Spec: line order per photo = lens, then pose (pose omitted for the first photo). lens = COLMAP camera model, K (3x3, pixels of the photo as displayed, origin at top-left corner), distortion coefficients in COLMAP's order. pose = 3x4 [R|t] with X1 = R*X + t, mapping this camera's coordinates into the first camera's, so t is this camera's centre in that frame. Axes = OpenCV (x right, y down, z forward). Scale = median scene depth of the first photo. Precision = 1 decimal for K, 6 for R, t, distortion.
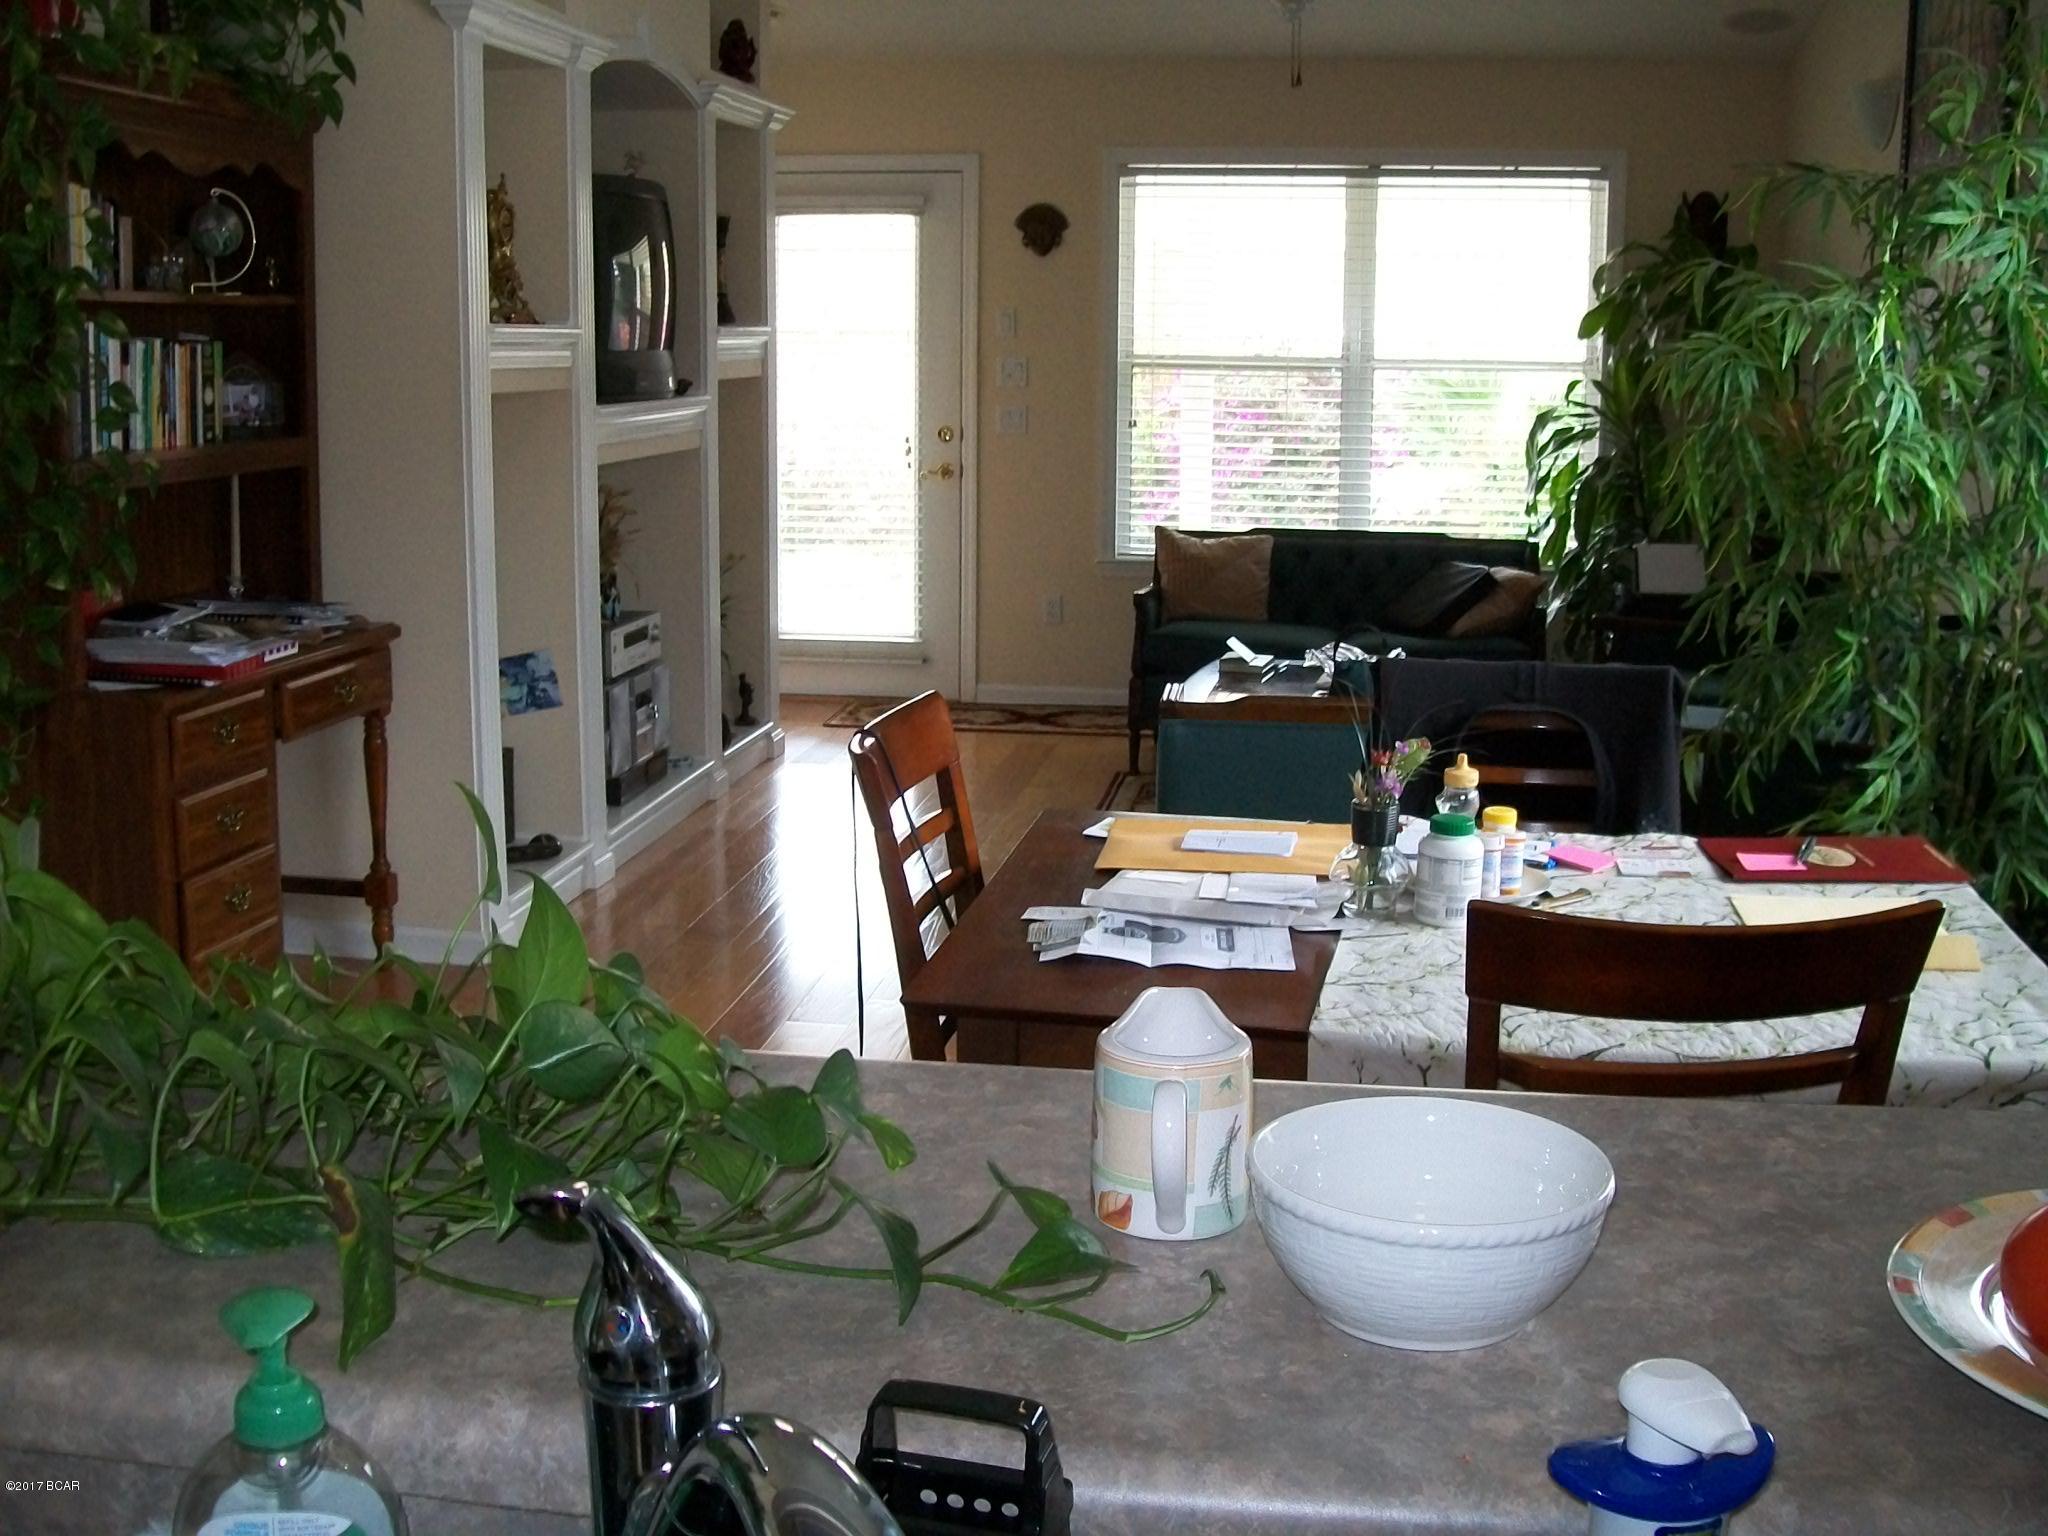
lens RADIAL K [[2248.2, 0, 1022.2], [0, 2248.2, 759.4], [0, 0, 1]] dist [-0.117509, 0.000000]
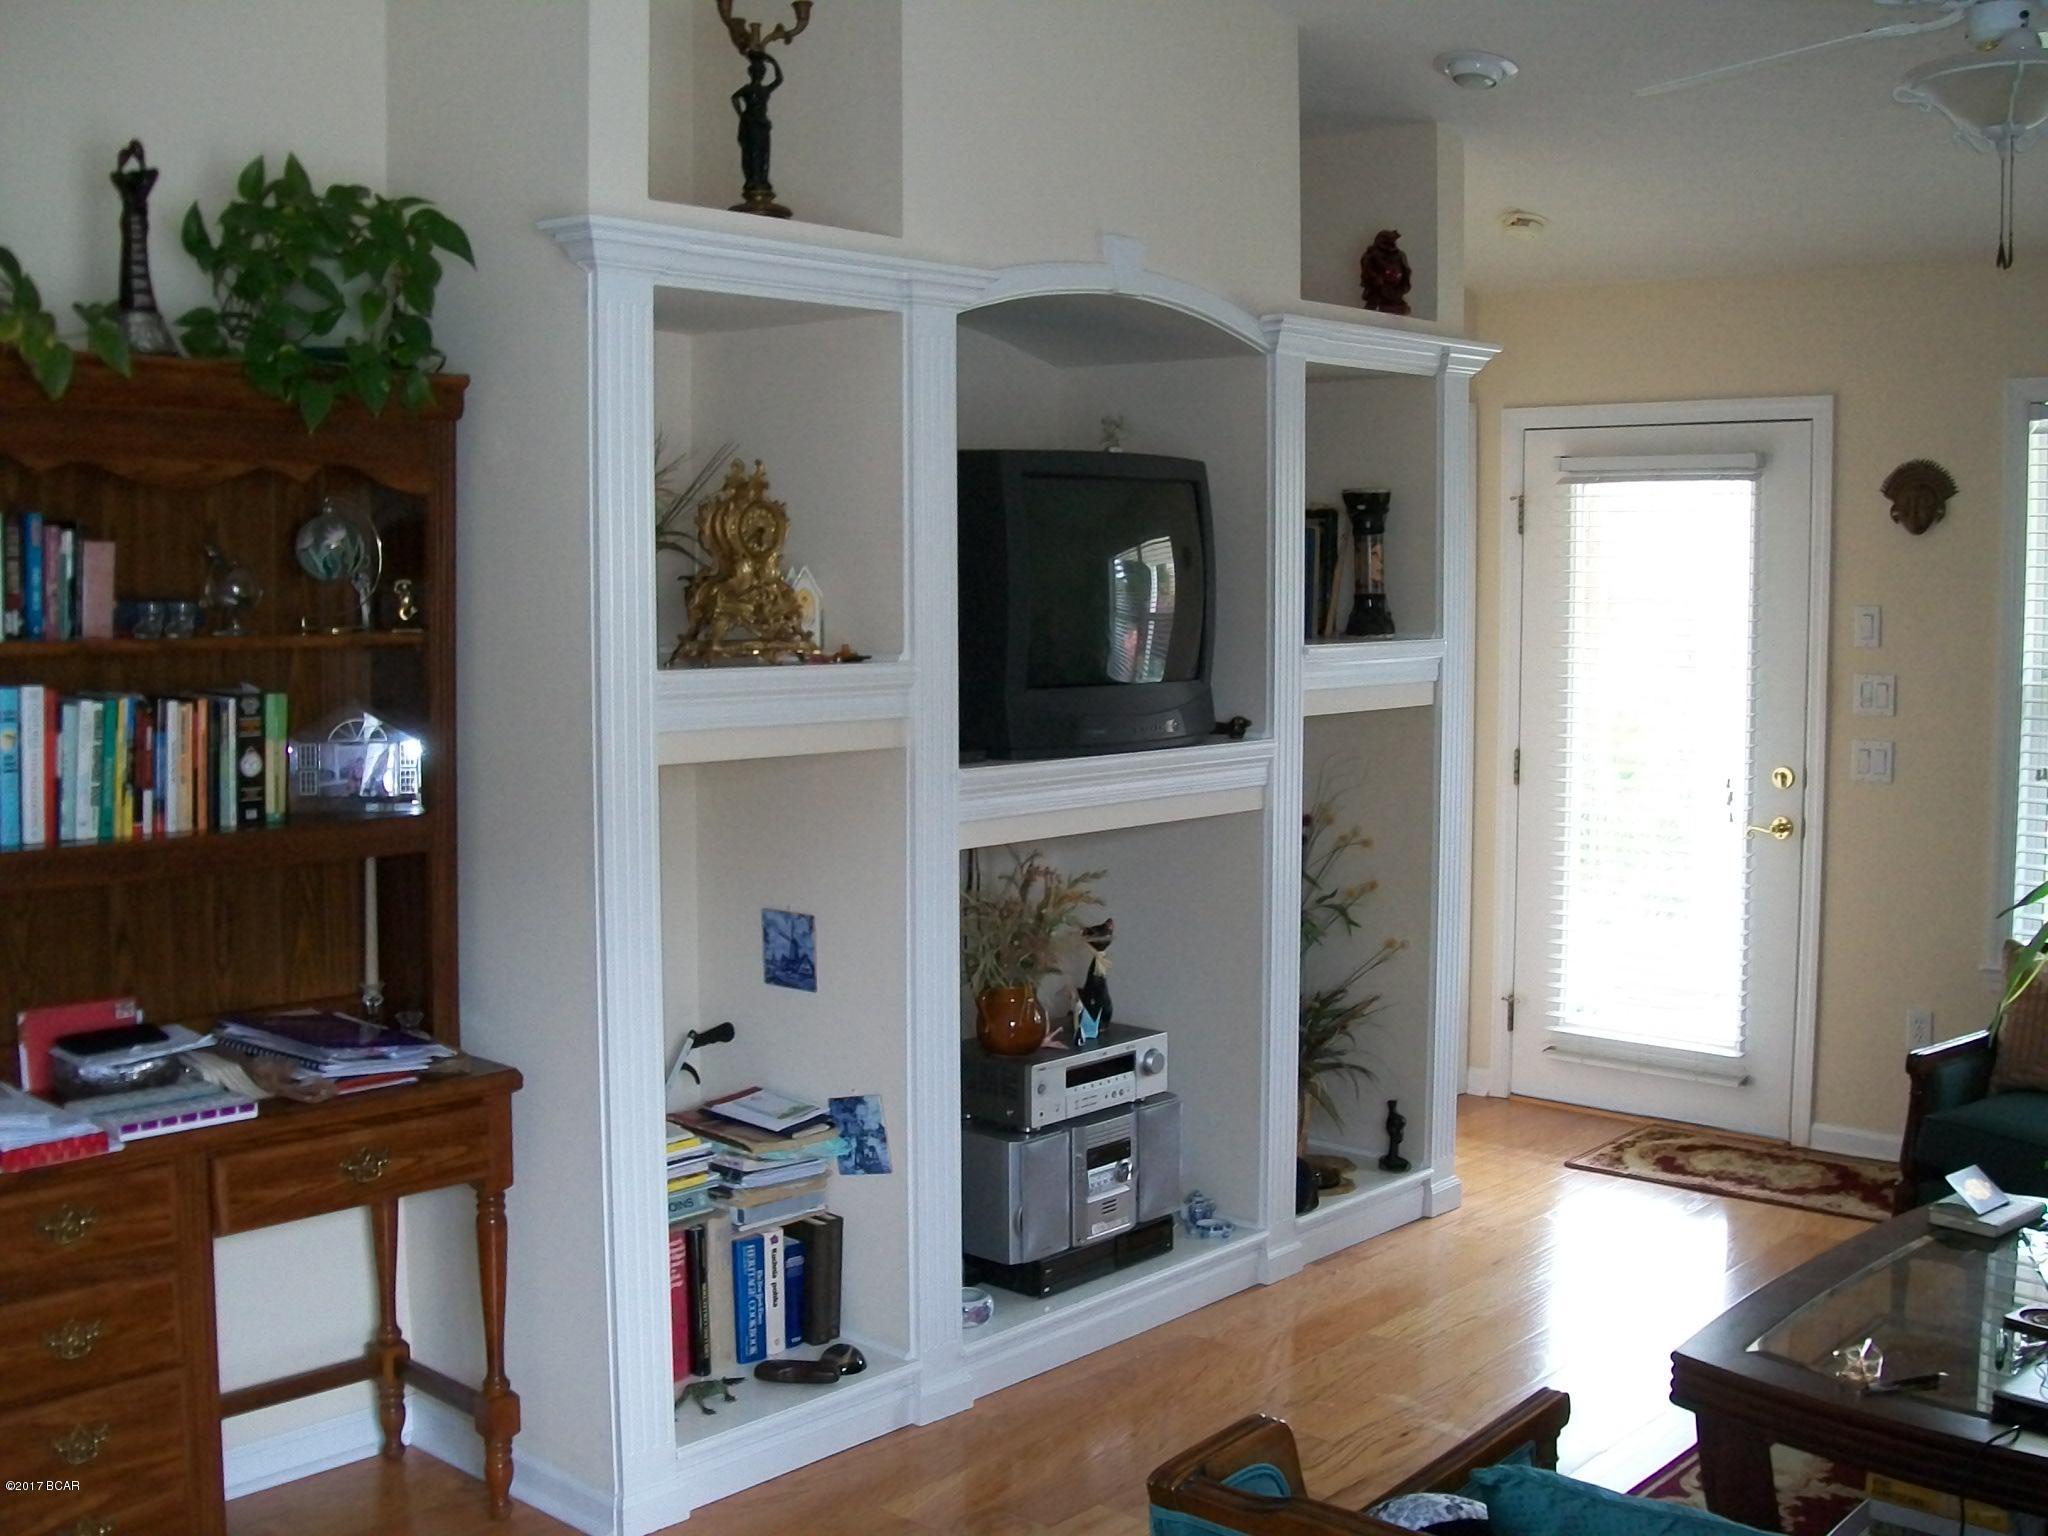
lens RADIAL K [[2248.2, 0, 1026.8], [0, 2248.2, 776.2], [0, 0, 1]] dist [-0.117509, 0.000000]
pose [[0.838301, 0.039940, -0.543744, 0.201323], [-0.094689, 0.992823, -0.073057, -0.092748], [0.536923, 0.112730, 0.836066, 0.355728]]
